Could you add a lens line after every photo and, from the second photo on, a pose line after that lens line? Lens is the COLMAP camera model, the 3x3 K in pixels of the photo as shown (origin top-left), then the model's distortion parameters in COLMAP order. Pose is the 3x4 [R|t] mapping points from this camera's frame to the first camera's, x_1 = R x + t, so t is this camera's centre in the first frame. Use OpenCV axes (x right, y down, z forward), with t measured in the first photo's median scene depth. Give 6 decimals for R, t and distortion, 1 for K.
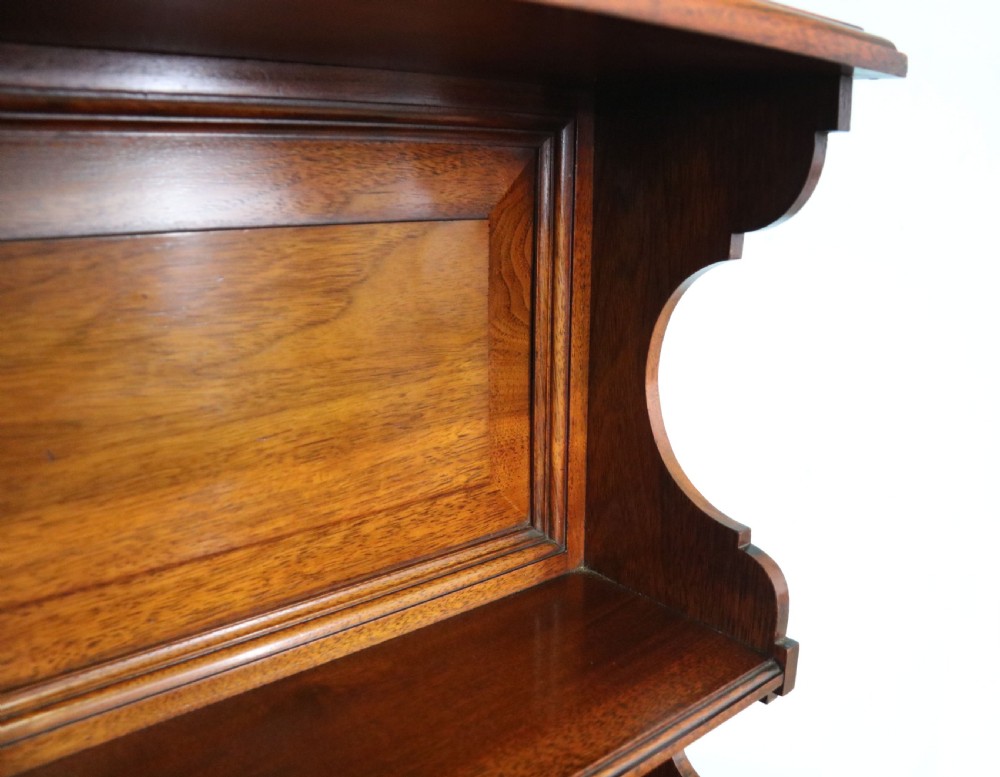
lens RADIAL K [[880.2, 0, 576.1], [0, 880.2, 403.4], [0, 0, 1]] dist [-0.176047, 0.089729]
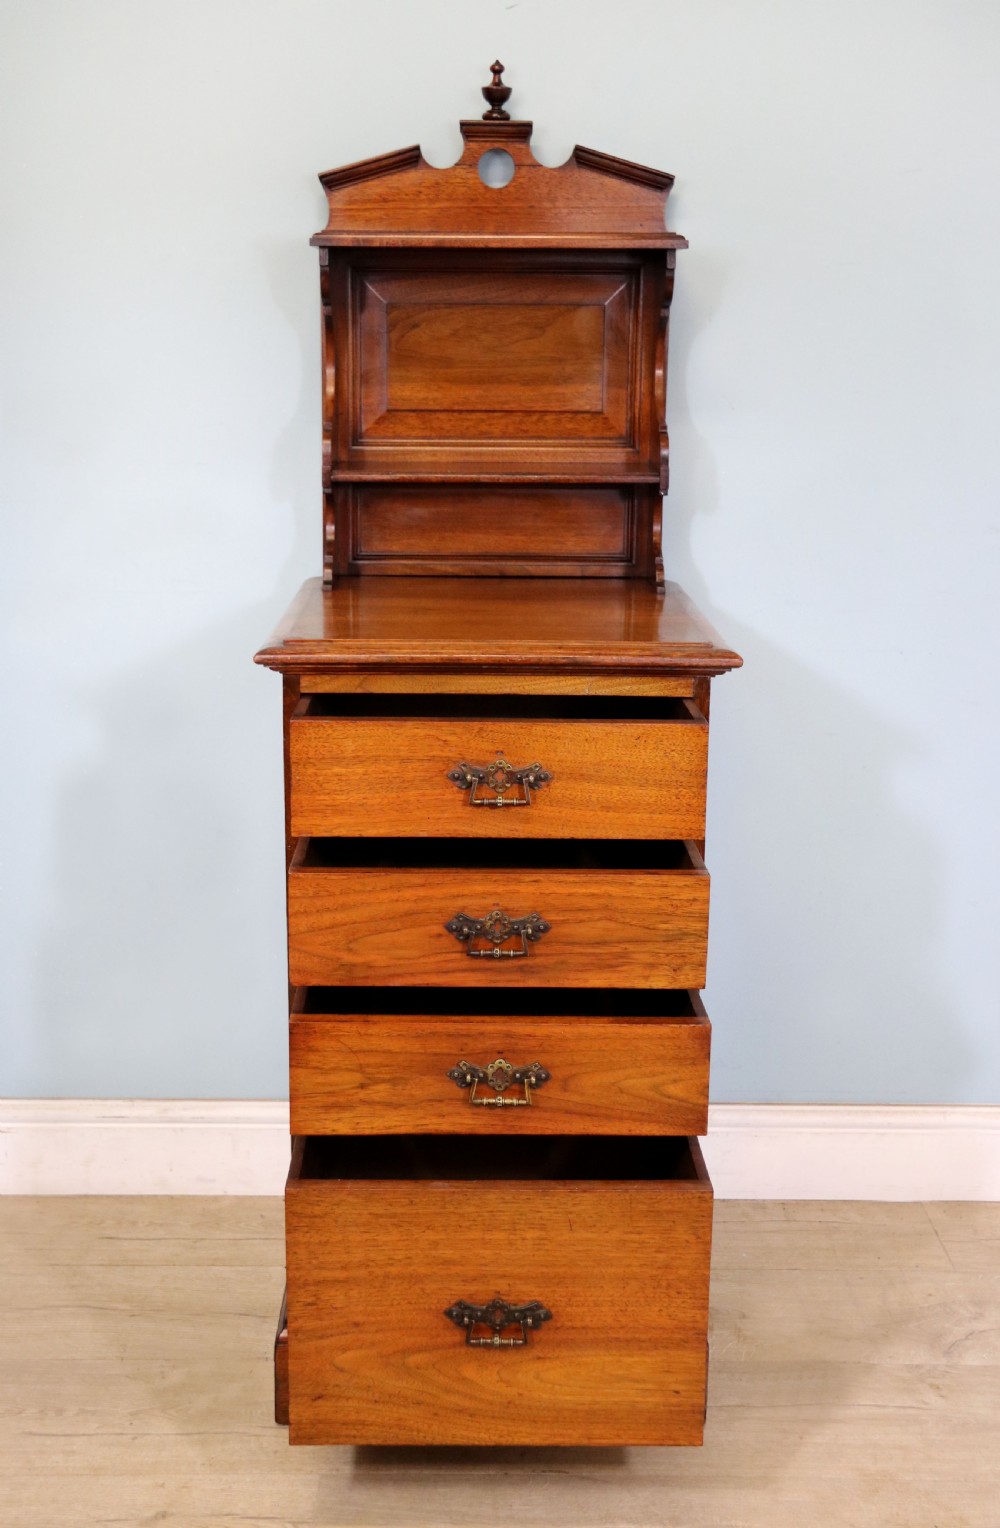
lens RADIAL K [[1824.9, 0, 492.5], [0, 1824.9, 752.5], [0, 0, 1]] dist [0.021662, 0.000000]
pose [[0.744207, 0.146733, -0.651632, 3.777570], [-0.163150, 0.985956, 0.035688, 1.074705], [0.647717, 0.079755, 0.757695, -3.615990]]
